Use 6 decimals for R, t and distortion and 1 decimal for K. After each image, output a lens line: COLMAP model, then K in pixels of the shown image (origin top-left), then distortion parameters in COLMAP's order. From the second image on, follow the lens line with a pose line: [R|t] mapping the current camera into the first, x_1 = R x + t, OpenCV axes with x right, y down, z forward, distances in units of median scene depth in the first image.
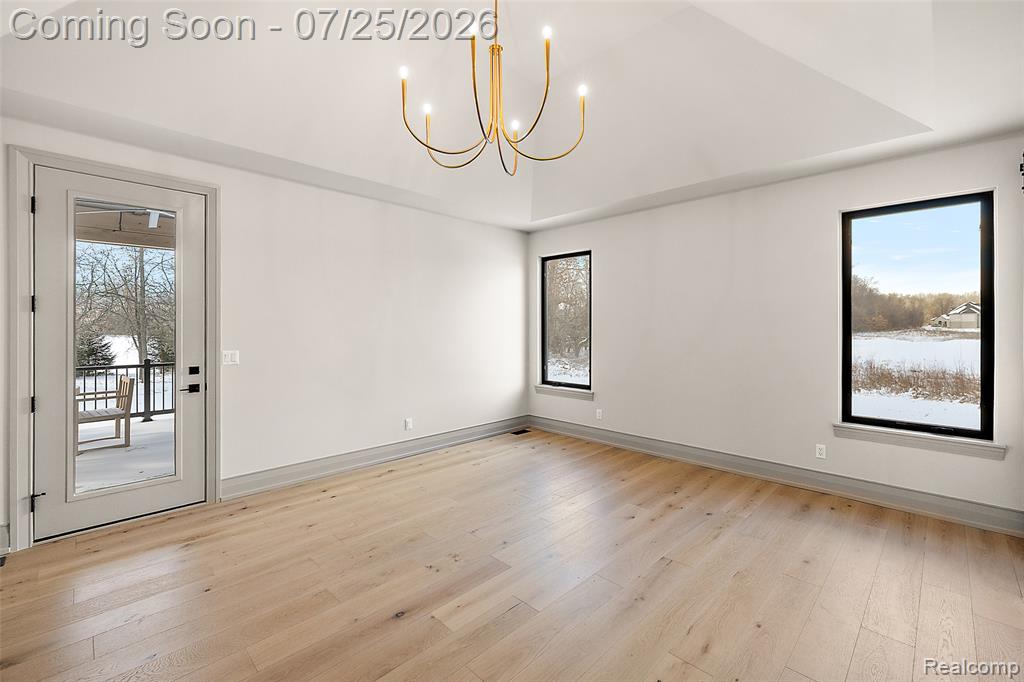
lens RADIAL K [[439.8, 0, 507.8], [0, 439.8, 329.6], [0, 0, 1]] dist [0.000312, 0.000212]
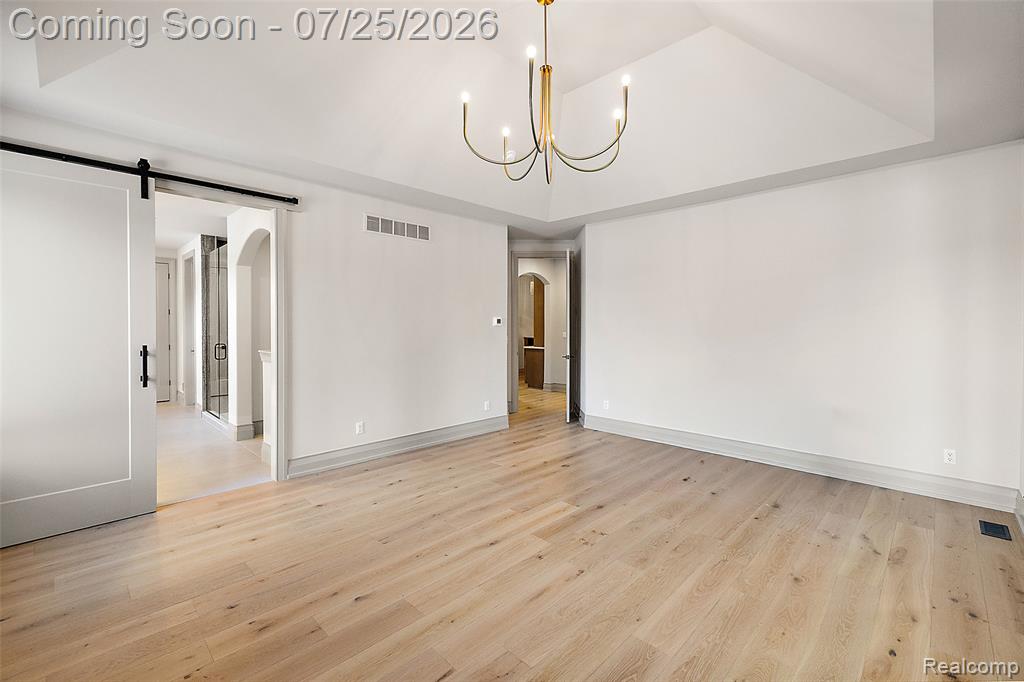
lens RADIAL K [[439.8, 0, 507.8], [0, 439.8, 329.6], [0, 0, 1]] dist [0.000312, 0.000212]
pose [[-0.999996, -0.000830, 0.002550, 0.061510], [-0.000798, 0.999922, 0.012469, 0.002940], [-0.002560, 0.012467, -0.999919, 2.049795]]
